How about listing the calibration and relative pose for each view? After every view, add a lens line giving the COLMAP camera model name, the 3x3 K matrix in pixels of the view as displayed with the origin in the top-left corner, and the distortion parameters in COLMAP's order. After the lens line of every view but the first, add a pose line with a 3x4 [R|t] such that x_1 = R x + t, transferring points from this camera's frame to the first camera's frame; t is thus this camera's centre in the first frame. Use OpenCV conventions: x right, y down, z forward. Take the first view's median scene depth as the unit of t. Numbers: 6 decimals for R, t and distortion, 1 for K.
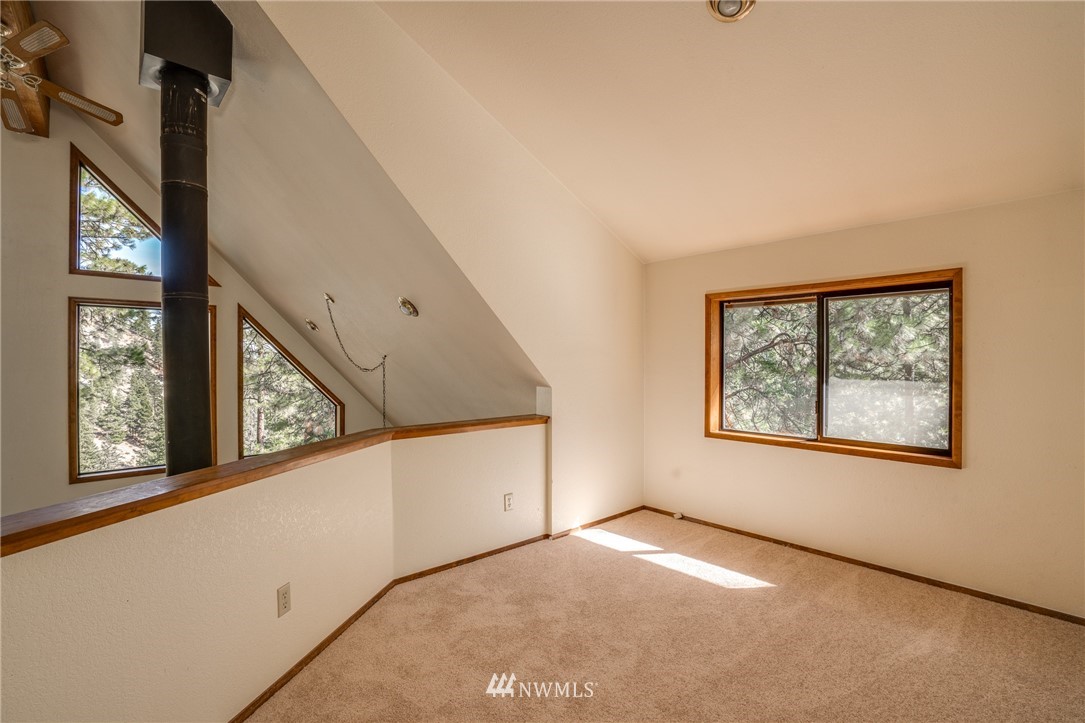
lens RADIAL K [[499.2, 0, 537.9], [0, 499.2, 356.4], [0, 0, 1]] dist [-0.041841, 0.013420]
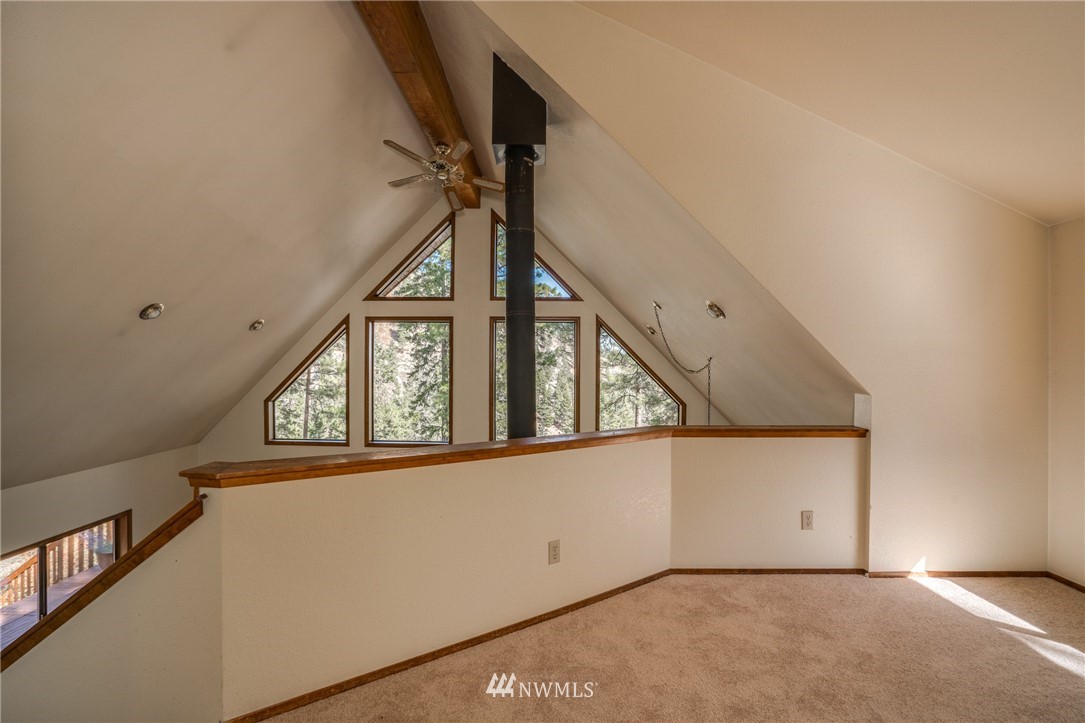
lens RADIAL K [[499.2, 0, 535.7], [0, 499.2, 354.6], [0, 0, 1]] dist [-0.041841, 0.013420]
pose [[0.737669, -0.006224, -0.675134, 0.180737], [0.000508, 0.999962, -0.008664, 0.001255], [0.675163, 0.006048, 0.737644, 0.015609]]
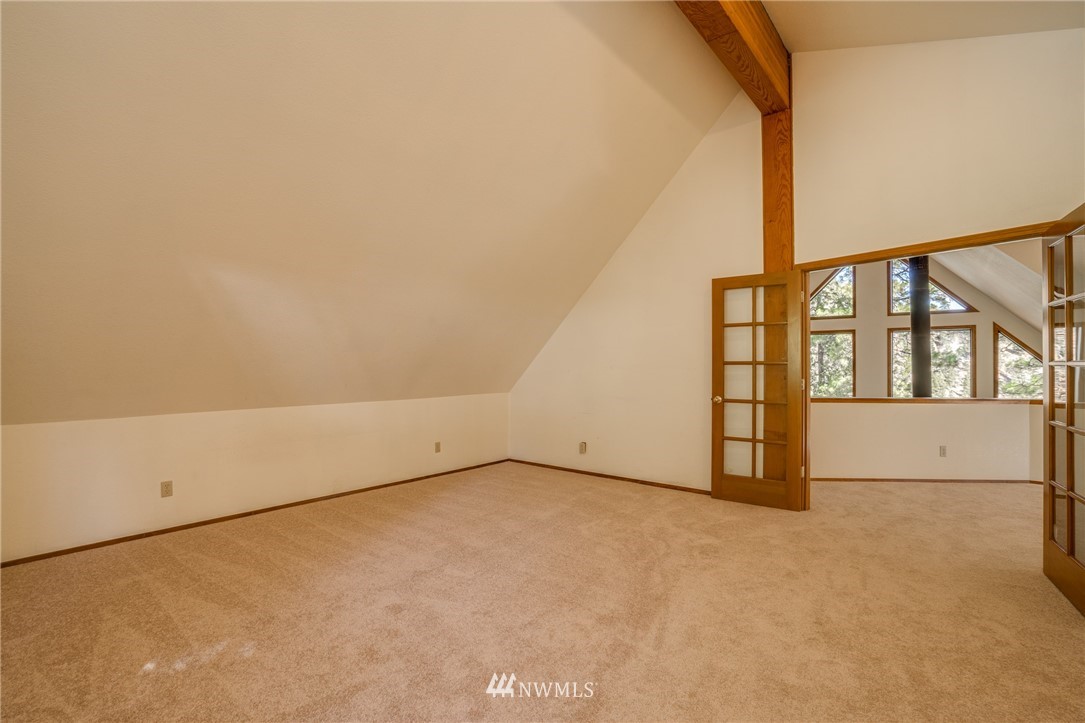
lens RADIAL K [[499.2, 0, 534.9], [0, 499.2, 362.0], [0, 0, 1]] dist [-0.041841, 0.013420]
pose [[0.149525, -0.002473, -0.988755, 1.087982], [0.008015, 0.999967, -0.001289, 0.001232], [0.988725, -0.007732, 0.149540, -0.984014]]
